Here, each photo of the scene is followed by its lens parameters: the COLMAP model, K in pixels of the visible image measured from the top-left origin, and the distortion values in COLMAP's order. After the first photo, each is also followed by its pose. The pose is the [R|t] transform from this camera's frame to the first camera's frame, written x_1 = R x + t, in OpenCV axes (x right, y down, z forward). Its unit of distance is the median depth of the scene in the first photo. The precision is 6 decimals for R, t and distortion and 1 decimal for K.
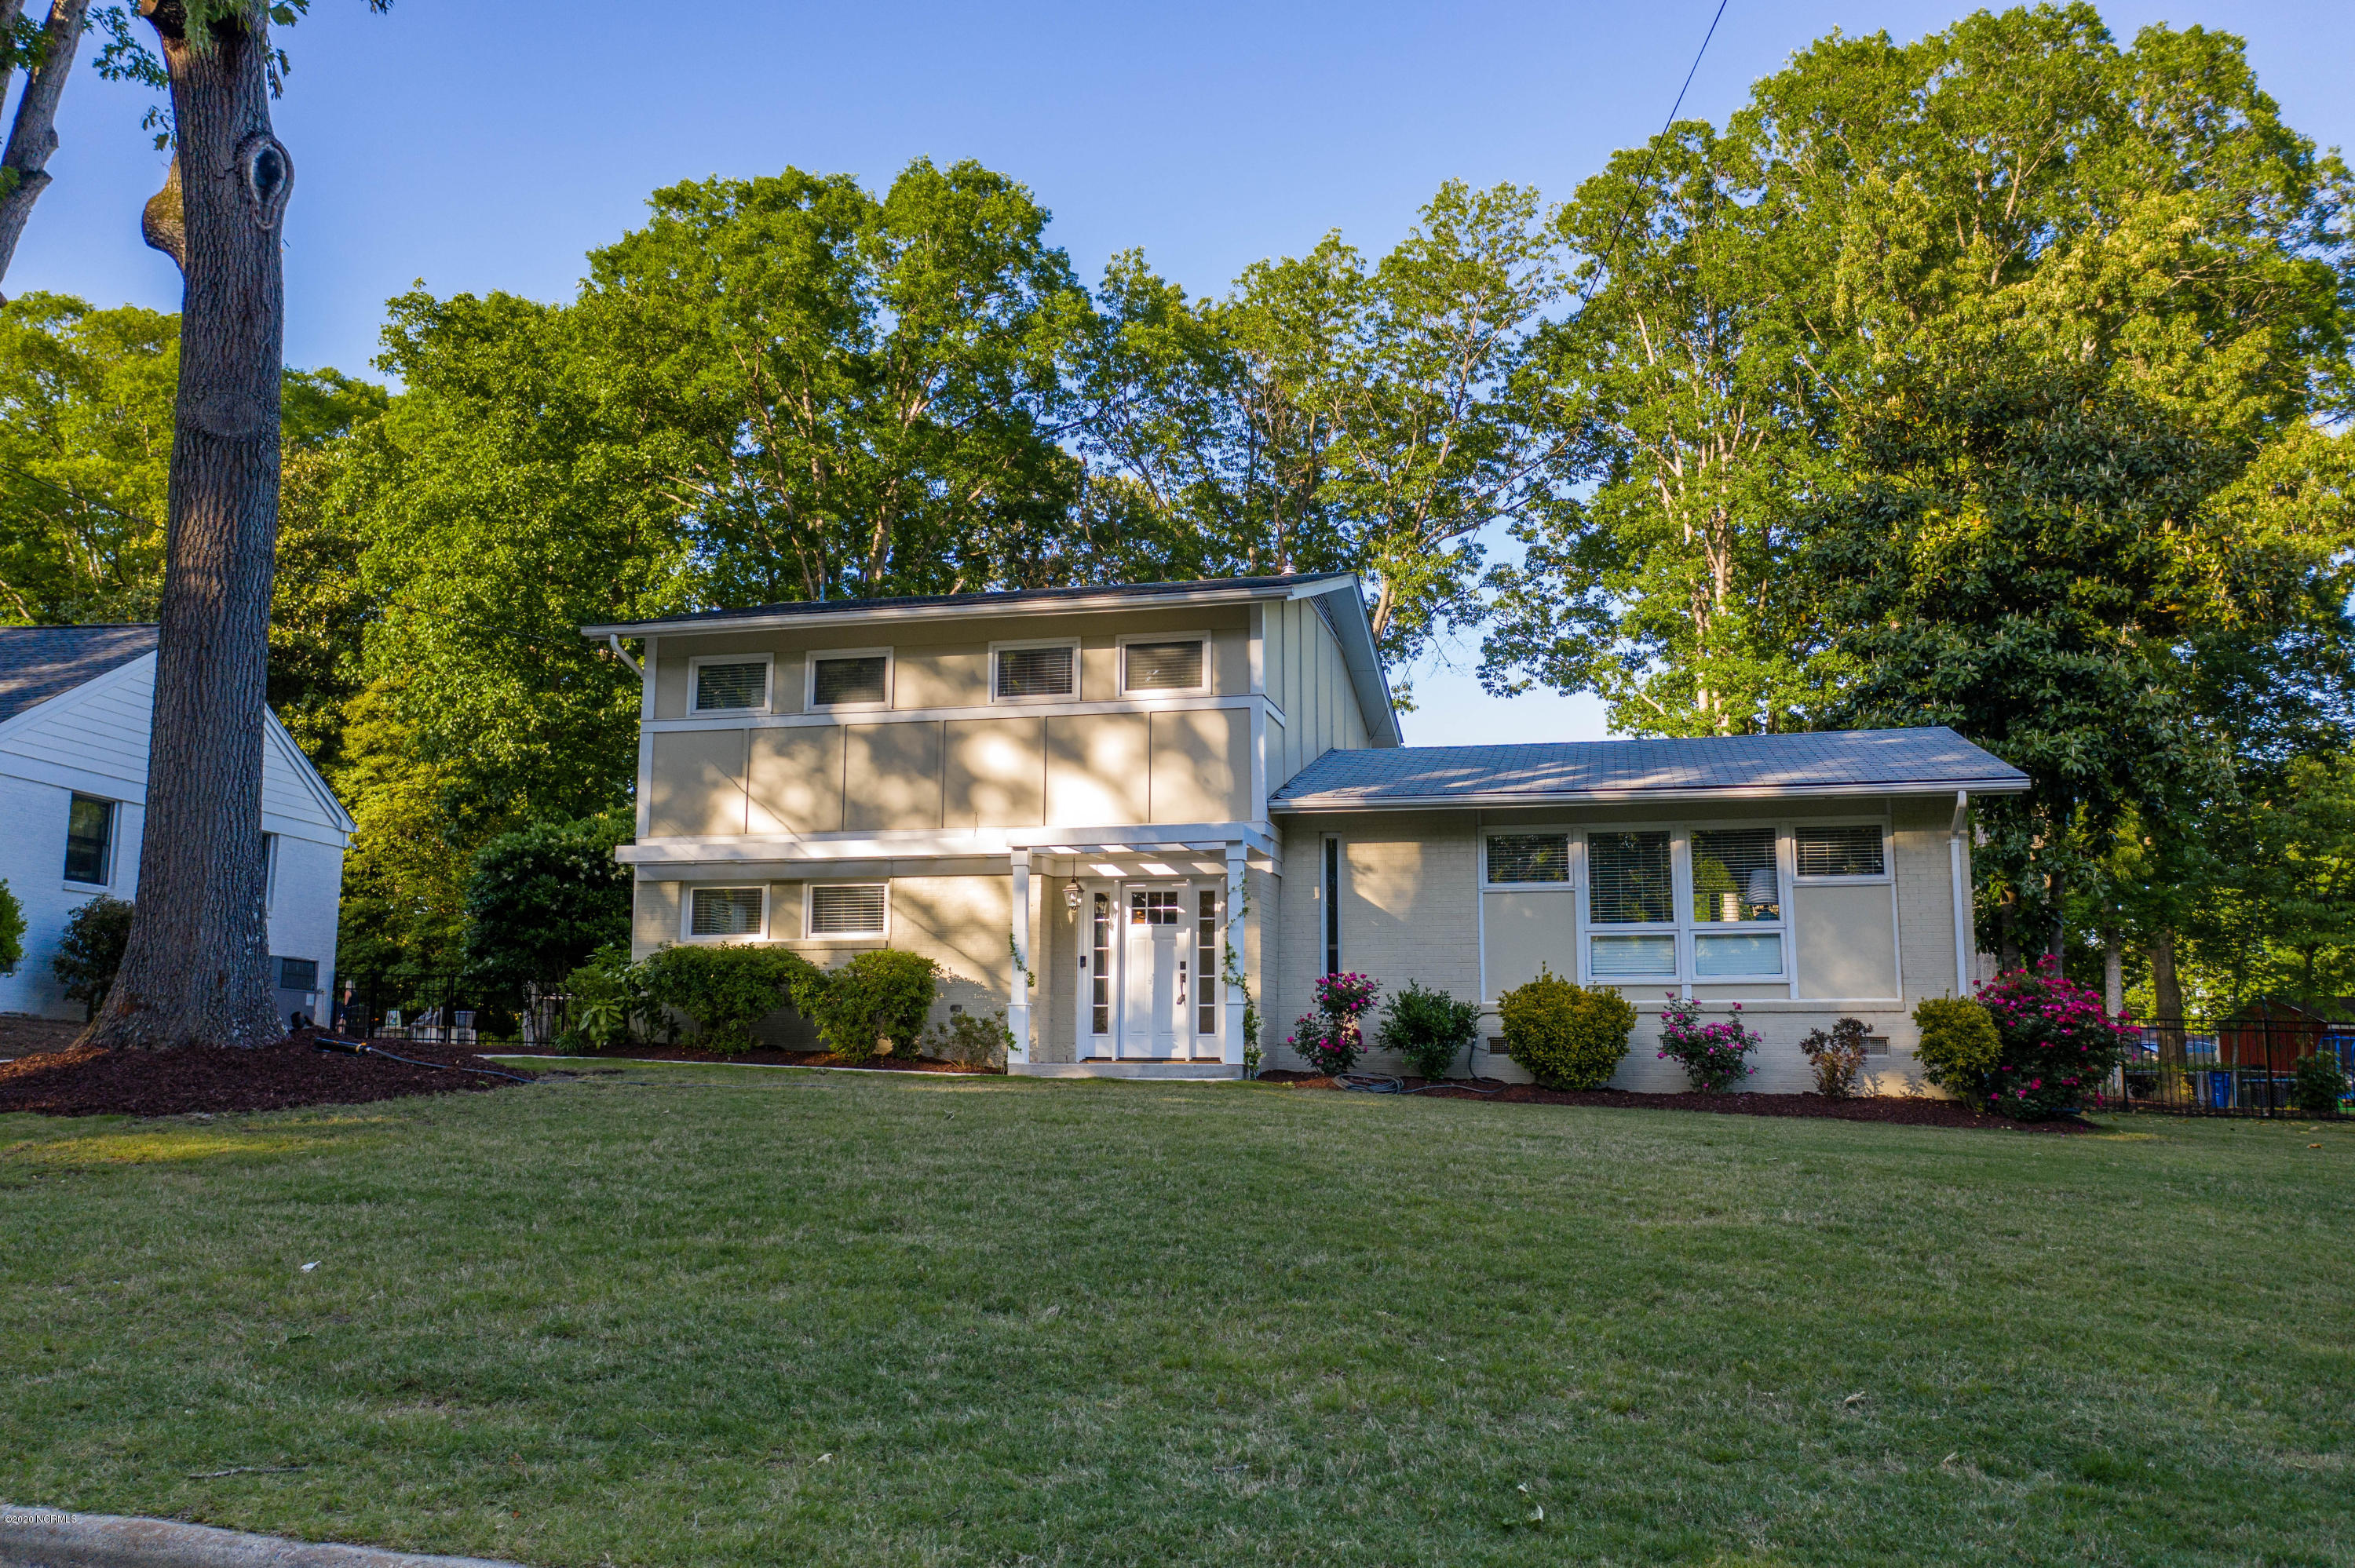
lens RADIAL K [[1886.9, 0, 1178.4], [0, 1886.9, 748.0], [0, 0, 1]] dist [-0.001415, -0.005643]
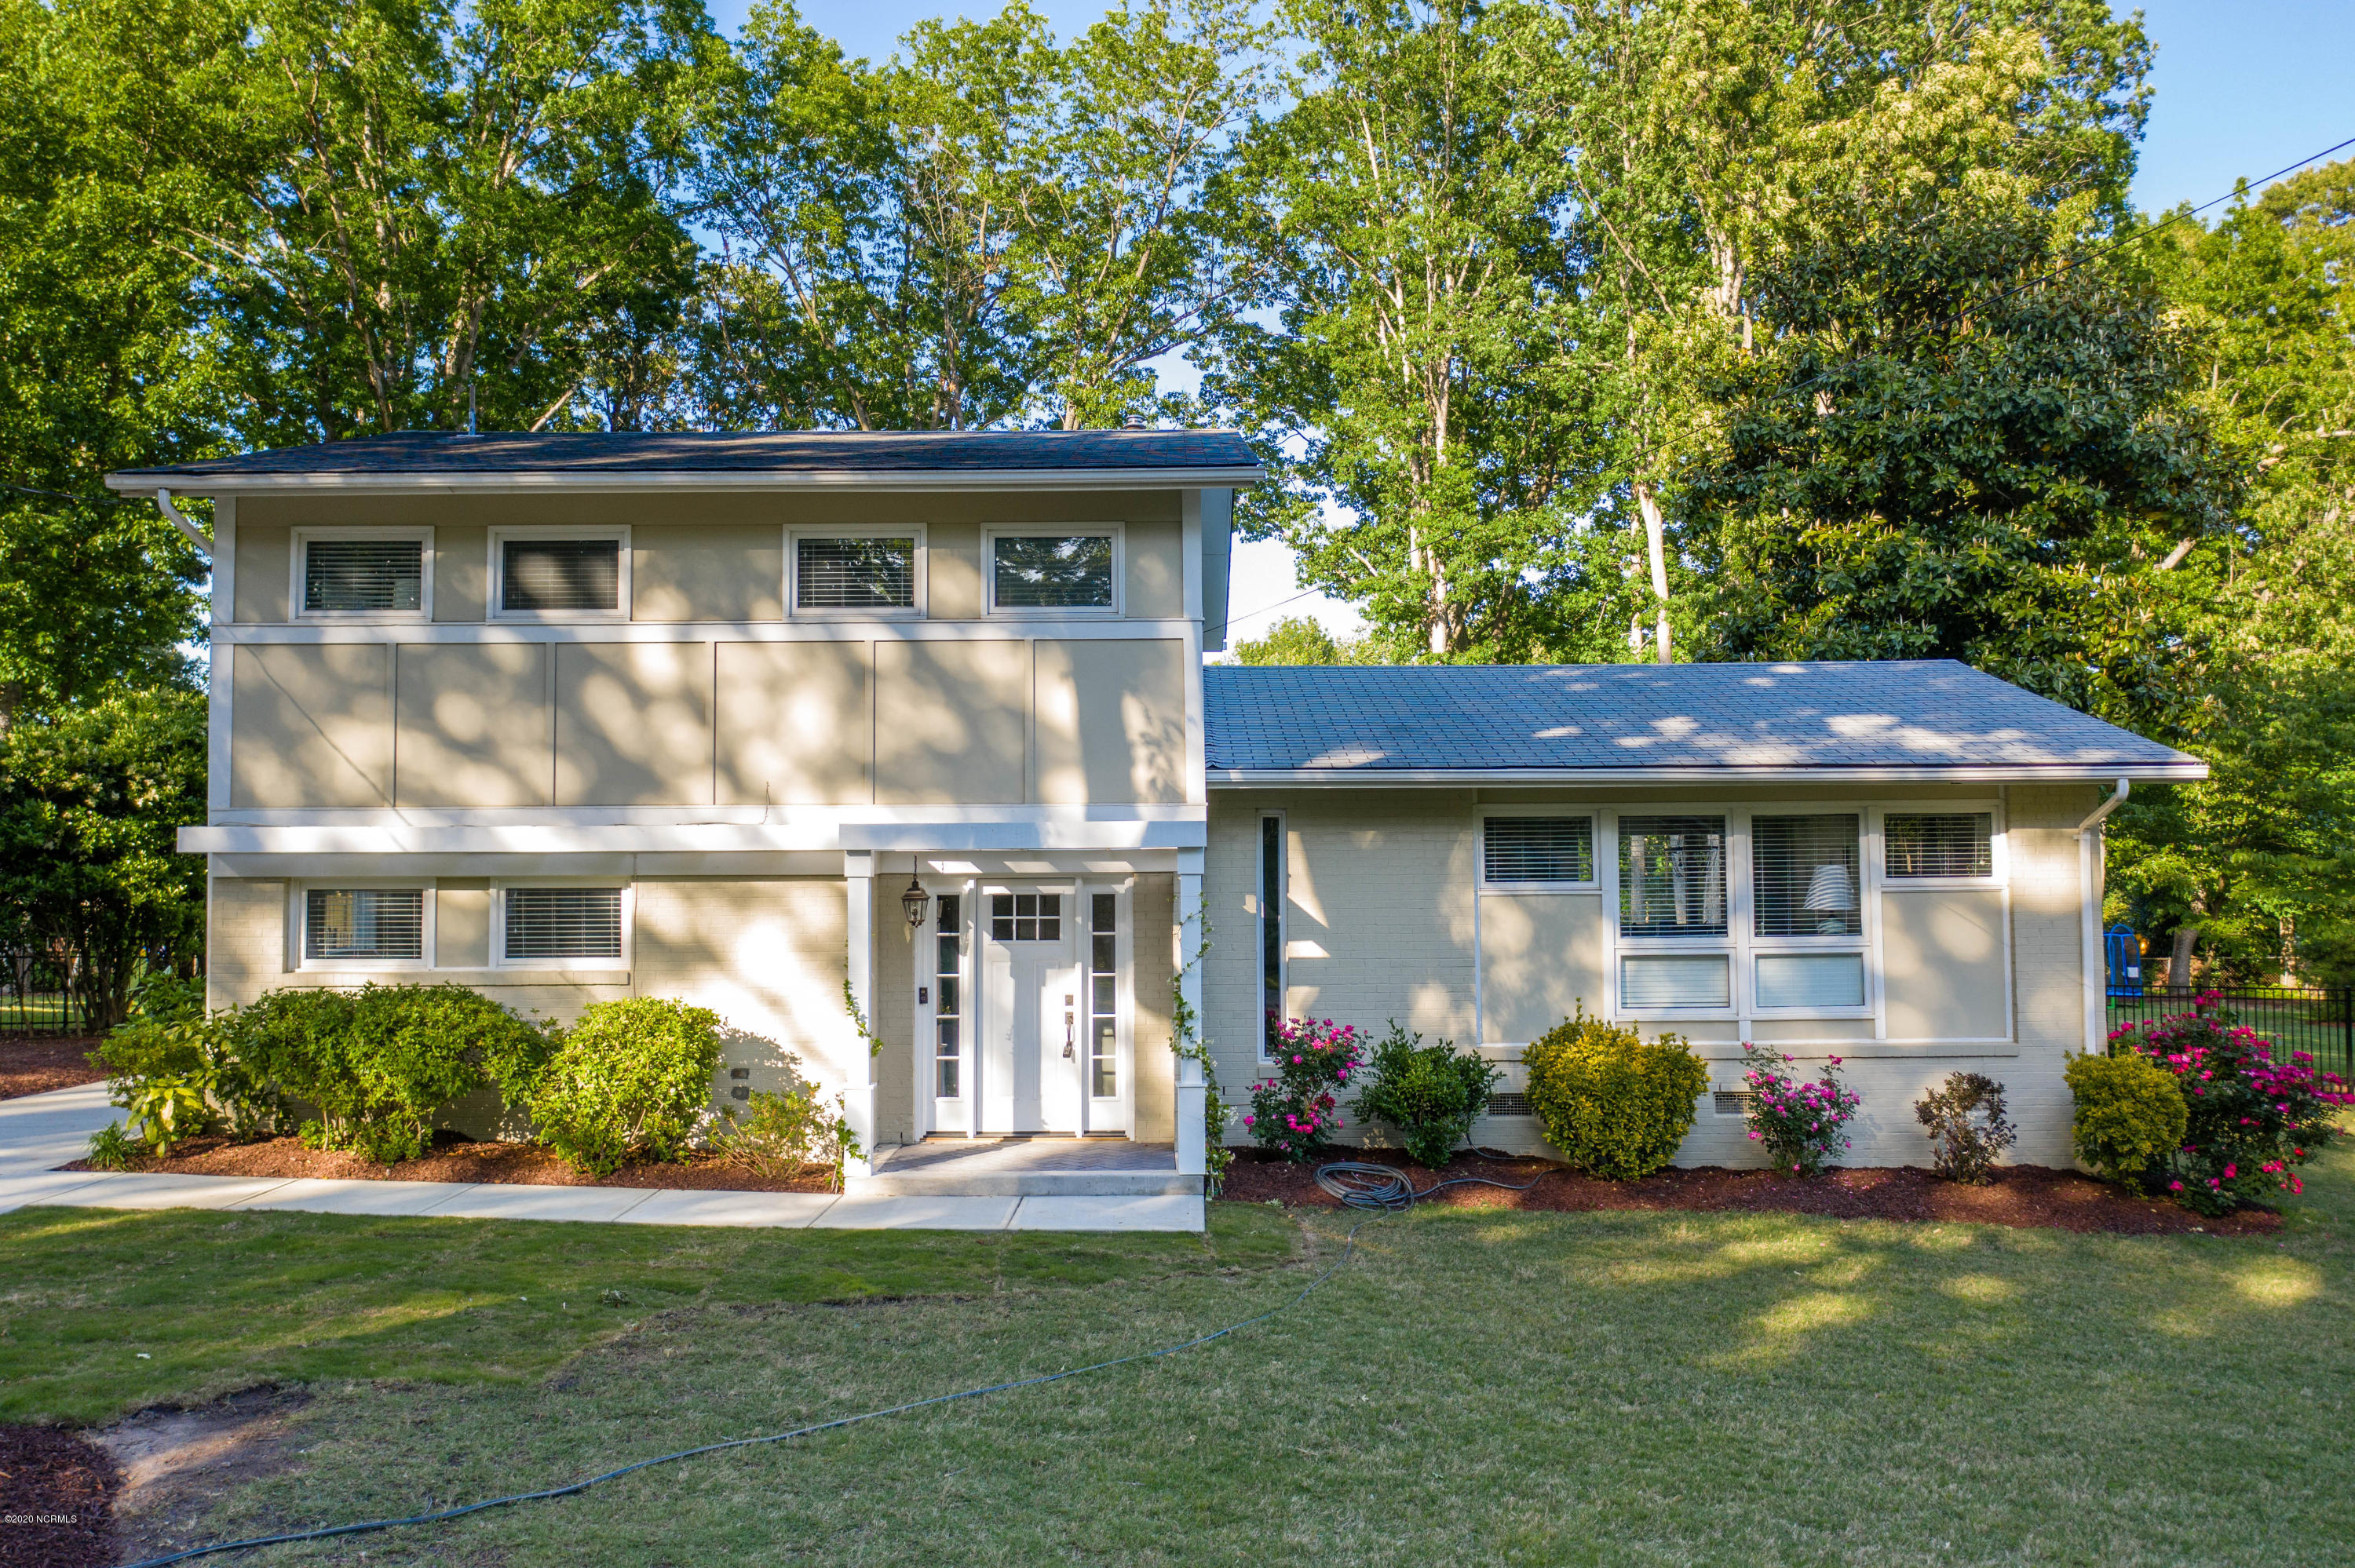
lens RADIAL K [[1886.9, 0, 1178.4], [0, 1886.9, 748.0], [0, 0, 1]] dist [-0.001415, -0.005643]
pose [[0.972123, 0.006991, 0.234368, -0.057259], [-0.030553, 0.994810, 0.097057, -0.022039], [-0.232473, -0.101512, 0.967291, 0.149028]]
